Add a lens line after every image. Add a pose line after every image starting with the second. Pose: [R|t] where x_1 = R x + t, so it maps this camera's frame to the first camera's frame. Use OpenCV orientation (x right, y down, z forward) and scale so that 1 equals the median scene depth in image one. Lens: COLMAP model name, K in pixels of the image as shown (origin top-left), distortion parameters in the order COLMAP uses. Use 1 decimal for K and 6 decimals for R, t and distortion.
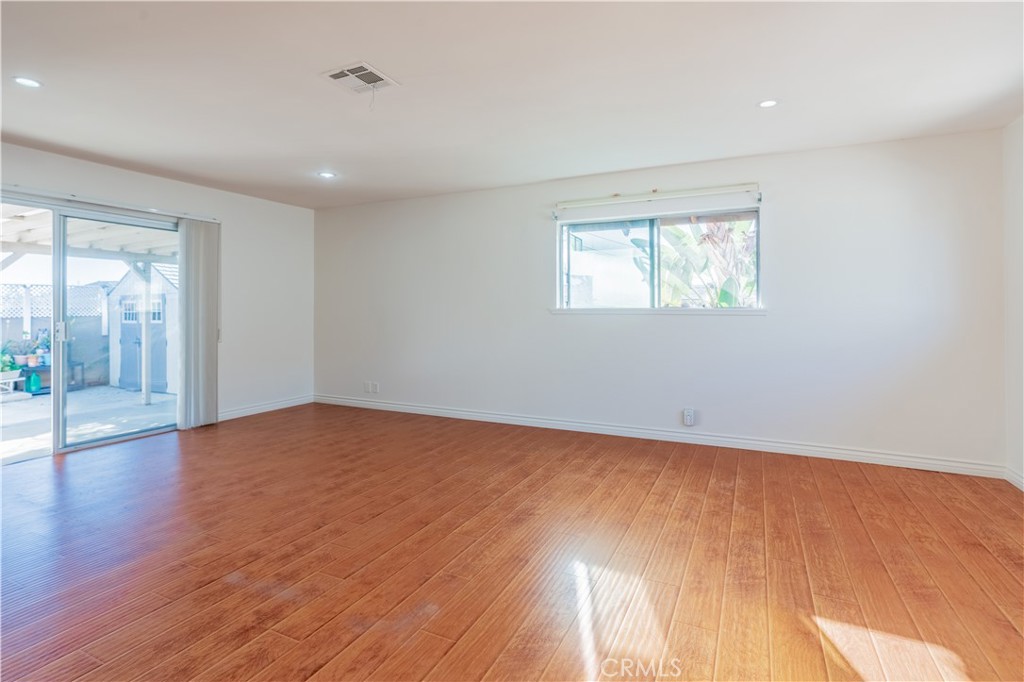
lens RADIAL K [[510.5, 0, 488.0], [0, 510.5, 306.9], [0, 0, 1]] dist [0.004094, 0.000077]
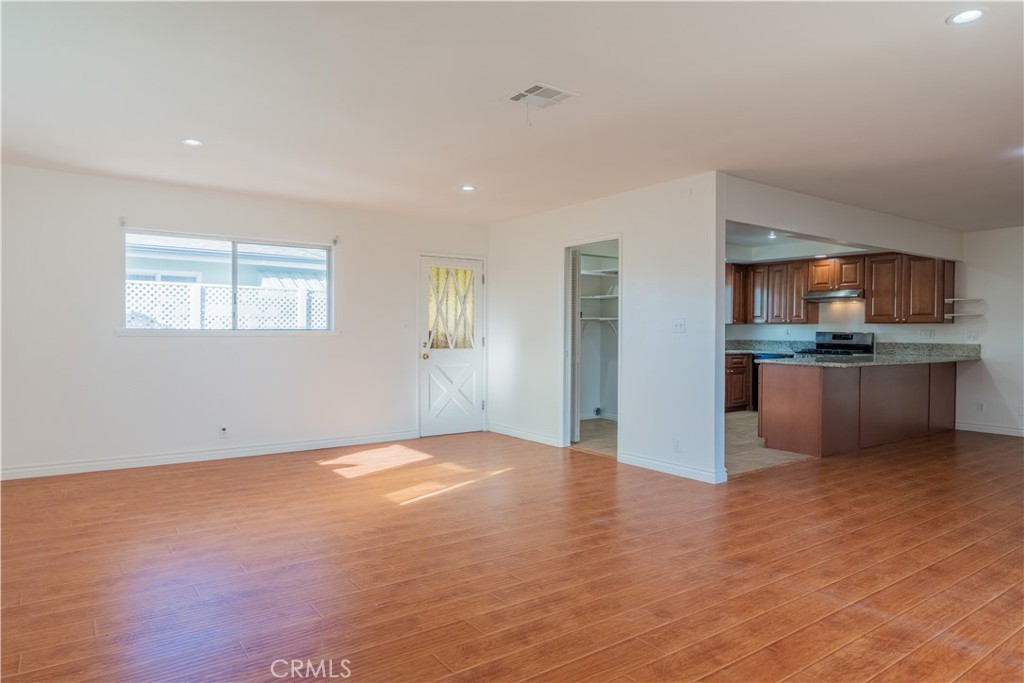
lens RADIAL K [[619.0, 0, 505.8], [0, 619.0, 344.1], [0, 0, 1]] dist [-0.001837, 0.000282]
pose [[-0.895436, -0.014932, 0.444940, -0.614858], [-0.011711, 0.999882, 0.009988, 0.014369], [-0.445037, 0.003733, -0.895505, 1.781587]]
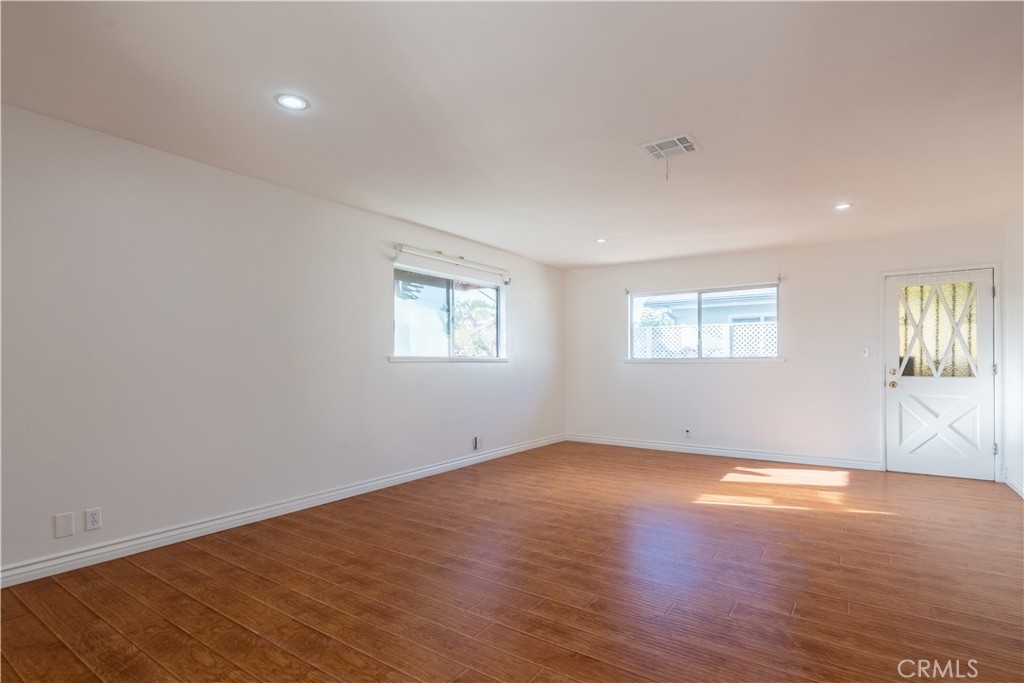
lens RADIAL K [[522.6, 0, 501.8], [0, 522.6, 361.0], [0, 0, 1]] dist [-0.024775, 0.001881]
pose [[0.134227, -0.000745, 0.990950, -1.198006], [-0.008234, 0.999964, 0.001867, 0.013516], [-0.990916, -0.008410, 0.134216, 1.030053]]
